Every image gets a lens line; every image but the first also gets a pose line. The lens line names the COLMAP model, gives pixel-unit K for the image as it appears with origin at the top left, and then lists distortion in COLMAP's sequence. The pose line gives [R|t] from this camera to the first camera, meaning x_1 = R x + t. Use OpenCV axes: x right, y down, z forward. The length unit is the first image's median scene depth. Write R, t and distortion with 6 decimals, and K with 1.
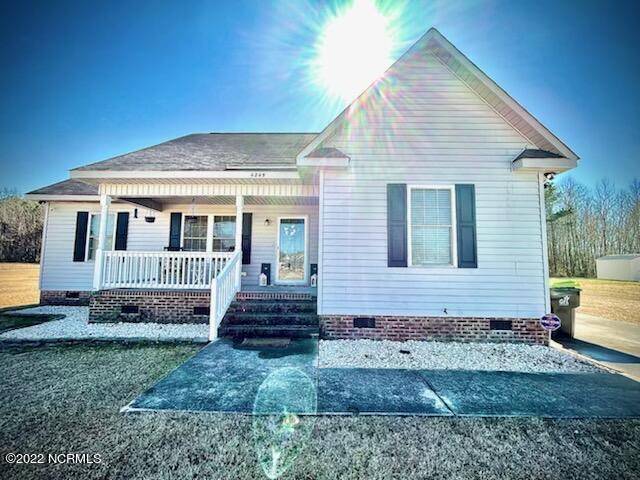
lens RADIAL K [[261.7, 0, 320.0], [0, 261.7, 240.0], [0, 0, 1]] dist [-0.000335, 0.000559]
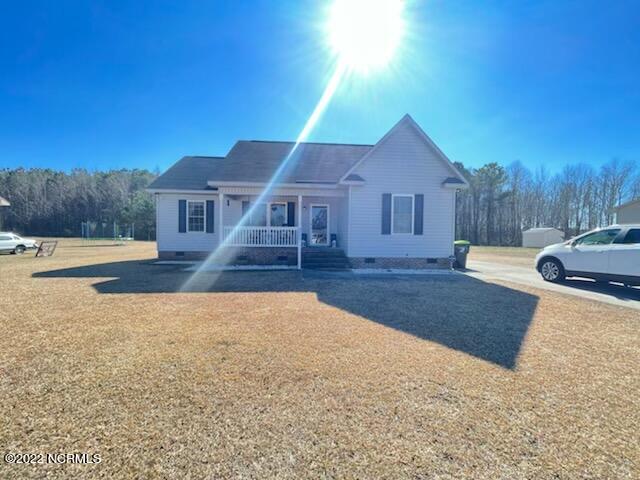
lens RADIAL K [[261.7, 0, 320.0], [0, 261.7, 240.0], [0, 0, 1]] dist [-0.000335, 0.000559]
pose [[0.995373, -0.003646, 0.096012, -0.426445], [-0.006477, 0.994460, 0.104912, -0.066761], [-0.095863, -0.105048, 0.989836, -1.011754]]
